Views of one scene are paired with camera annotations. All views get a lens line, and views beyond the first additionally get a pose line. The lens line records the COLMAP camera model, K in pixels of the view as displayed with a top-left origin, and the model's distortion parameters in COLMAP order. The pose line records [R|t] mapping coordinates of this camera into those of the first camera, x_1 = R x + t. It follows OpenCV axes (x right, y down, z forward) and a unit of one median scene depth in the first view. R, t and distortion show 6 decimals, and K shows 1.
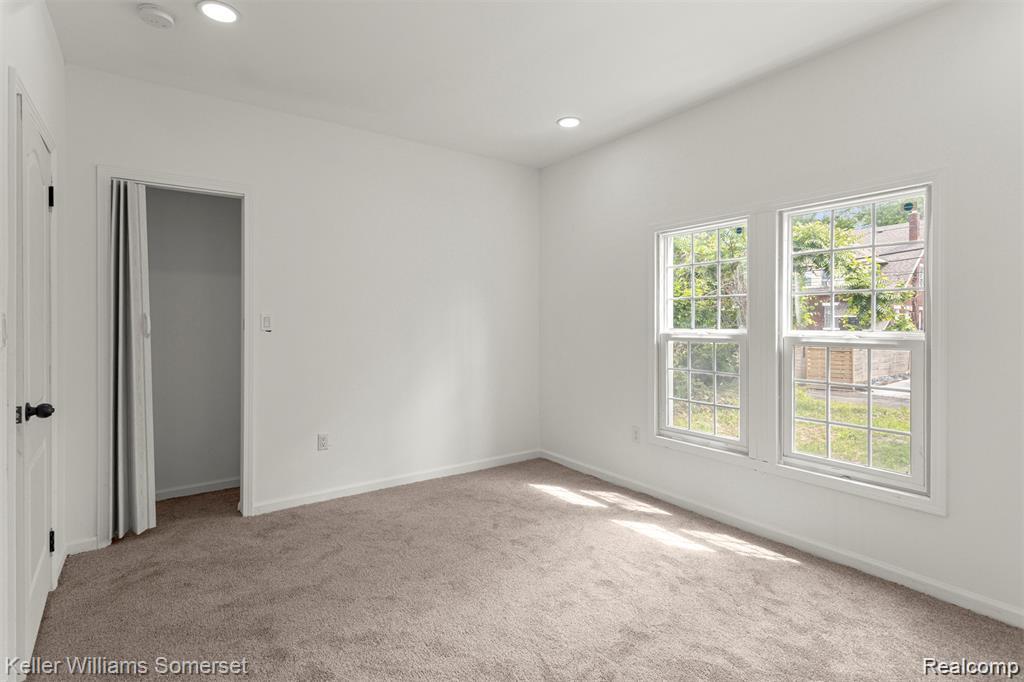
lens RADIAL K [[489.5, 0, 508.7], [0, 489.5, 322.3], [0, 0, 1]] dist [0.000231, 0.000220]
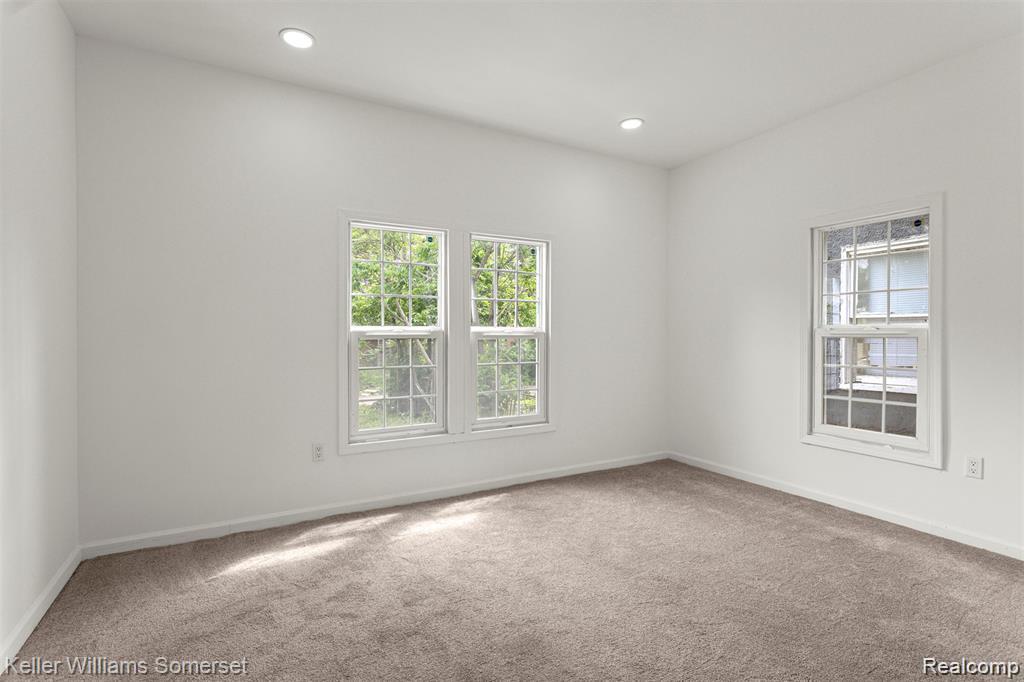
lens RADIAL K [[483.8, 0, 514.5], [0, 483.8, 338.9], [0, 0, 1]] dist [0.000231, 0.000555]
pose [[0.120321, -0.009573, 0.992689, -0.625460], [0.003345, 0.999952, 0.009238, 0.033505], [-0.992729, 0.002210, 0.120347, 0.672118]]
